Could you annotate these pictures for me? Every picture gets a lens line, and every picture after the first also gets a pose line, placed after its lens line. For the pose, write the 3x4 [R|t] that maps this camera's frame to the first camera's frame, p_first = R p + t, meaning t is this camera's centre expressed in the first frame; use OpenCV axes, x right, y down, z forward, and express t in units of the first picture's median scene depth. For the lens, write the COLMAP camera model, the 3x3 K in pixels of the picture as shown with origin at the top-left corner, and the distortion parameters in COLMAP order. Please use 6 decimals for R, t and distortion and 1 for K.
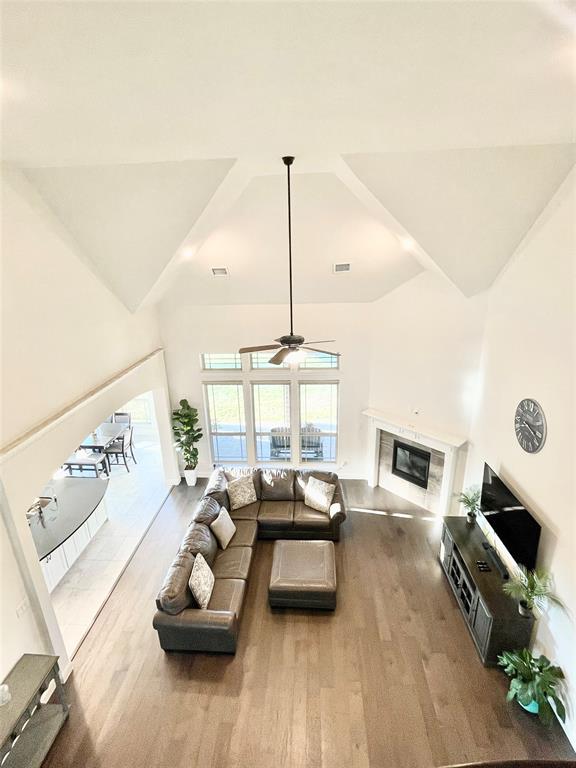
lens RADIAL K [[382.9, 0, 288.0], [0, 382.9, 384.0], [0, 0, 1]] dist [-0.000337, -0.000114]
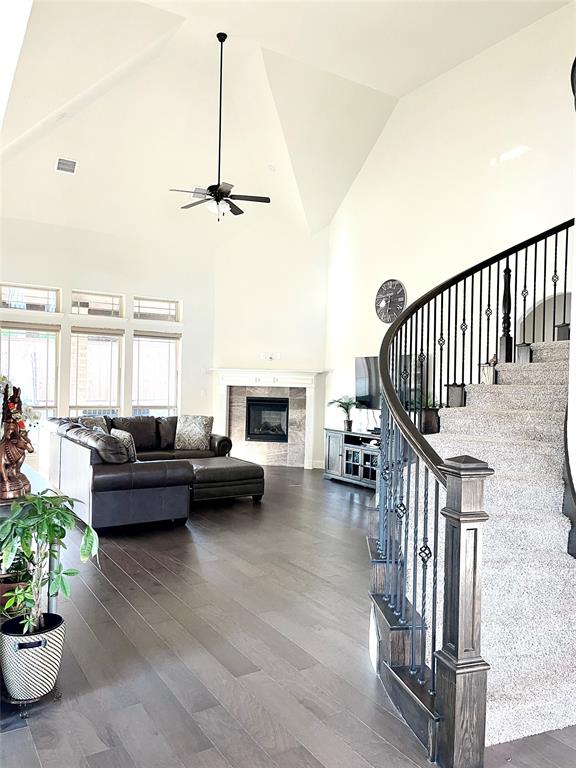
lens RADIAL K [[582.9, 0, 296.2], [0, 582.9, 383.4], [0, 0, 1]] dist [0.060916, -0.073260]
pose [[0.803037, 0.036018, 0.594840, -0.429041], [0.155039, 0.951172, -0.266898, 0.481984], [-0.575408, 0.306552, 0.758242, -0.108971]]
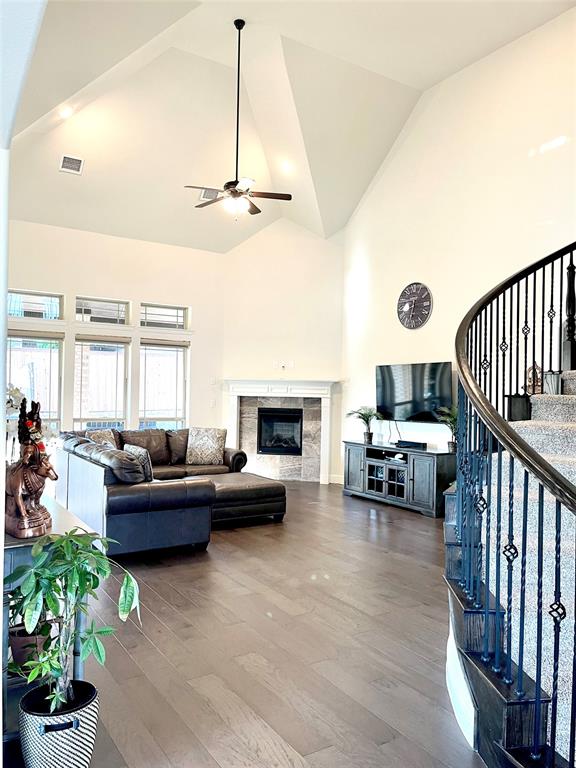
lens RADIAL K [[581.0, 0, 287.3], [0, 581.0, 385.9], [0, 0, 1]] dist [0.073878, -0.093691]
pose [[0.804906, 0.039465, 0.592088, -0.426256], [0.158367, 0.947310, -0.278432, 0.455418], [-0.571879, 0.317879, 0.756246, -0.032985]]
